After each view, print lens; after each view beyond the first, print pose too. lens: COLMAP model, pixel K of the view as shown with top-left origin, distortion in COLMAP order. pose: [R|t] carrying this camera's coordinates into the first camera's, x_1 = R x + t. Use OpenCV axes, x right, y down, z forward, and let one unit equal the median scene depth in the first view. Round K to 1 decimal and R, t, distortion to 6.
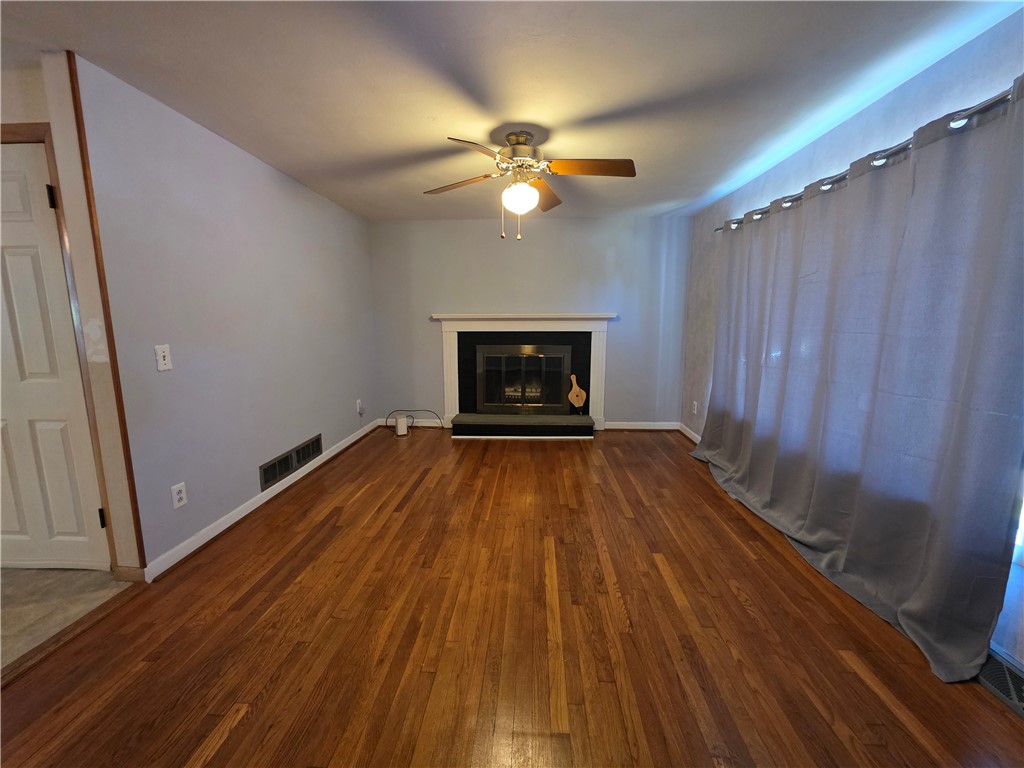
lens RADIAL K [[408.1, 0, 515.0], [0, 408.1, 380.8], [0, 0, 1]] dist [0.002308, -0.000219]
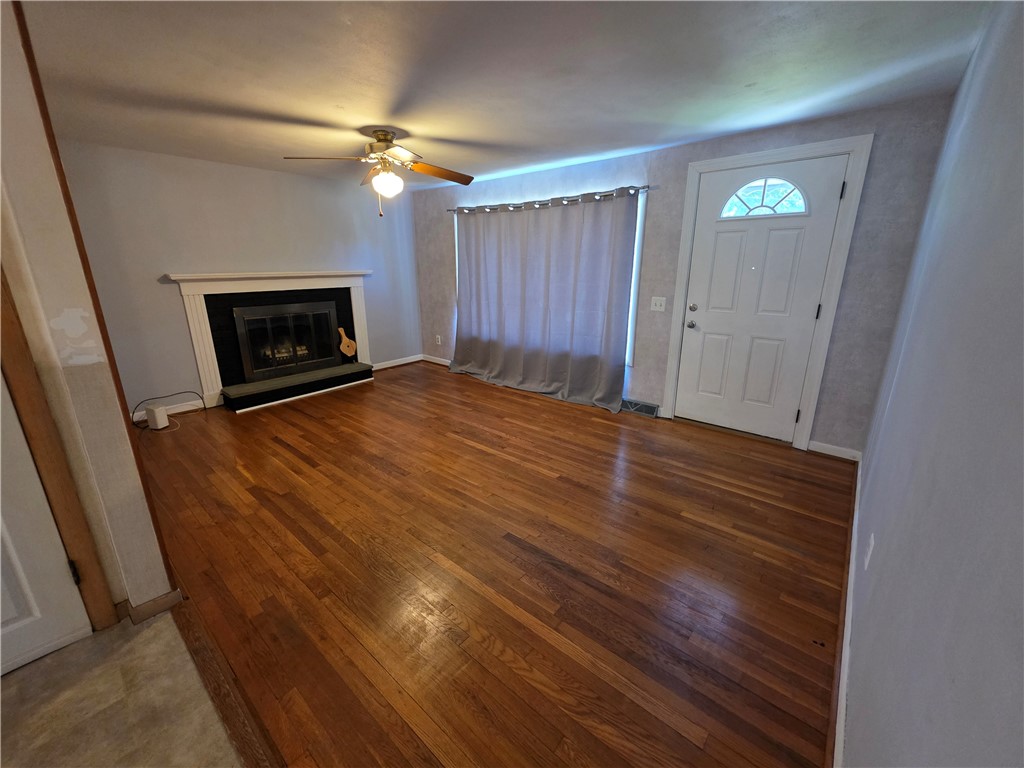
lens RADIAL K [[408.1, 0, 513.2], [0, 408.1, 379.6], [0, 0, 1]] dist [0.002308, -0.000219]
pose [[0.606401, -0.219626, 0.764226, -0.773655], [0.121806, 0.975413, 0.183666, -0.041933], [-0.785774, -0.018288, 0.618243, -0.080084]]
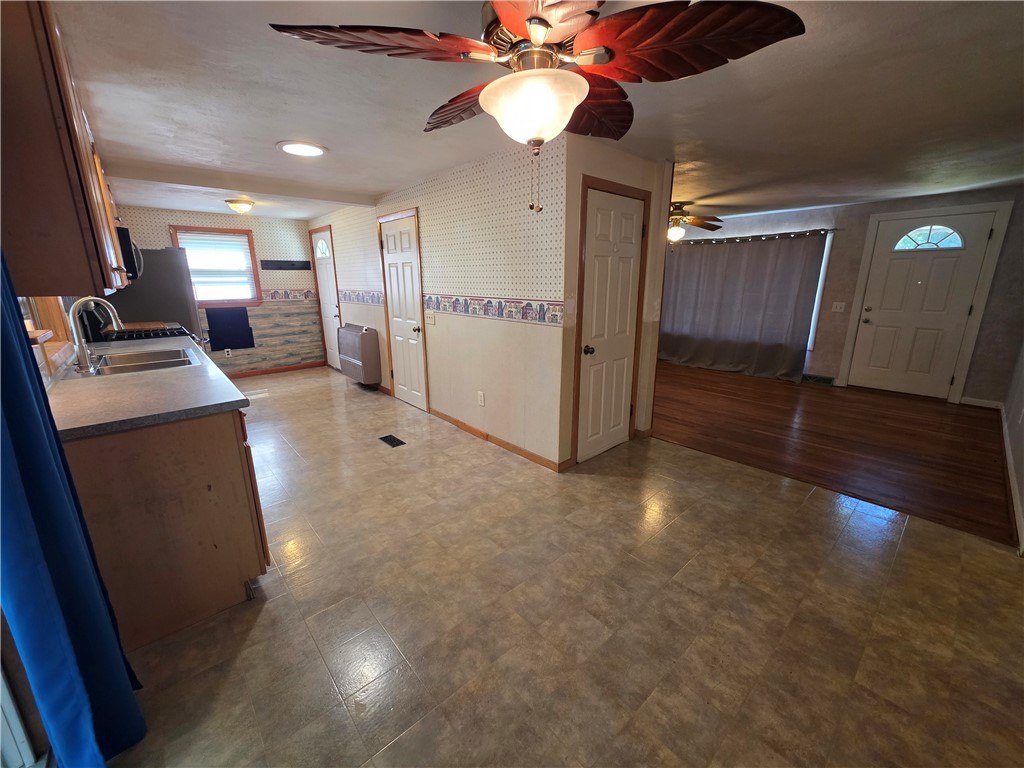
lens RADIAL K [[408.1, 0, 508.0], [0, 408.1, 382.7], [0, 0, 1]] dist [0.002308, -0.000219]
pose [[0.713879, -0.177969, 0.677277, -1.987324], [0.113265, 0.983776, 0.139122, -0.076911], [-0.691048, -0.022604, 0.722455, 0.052770]]
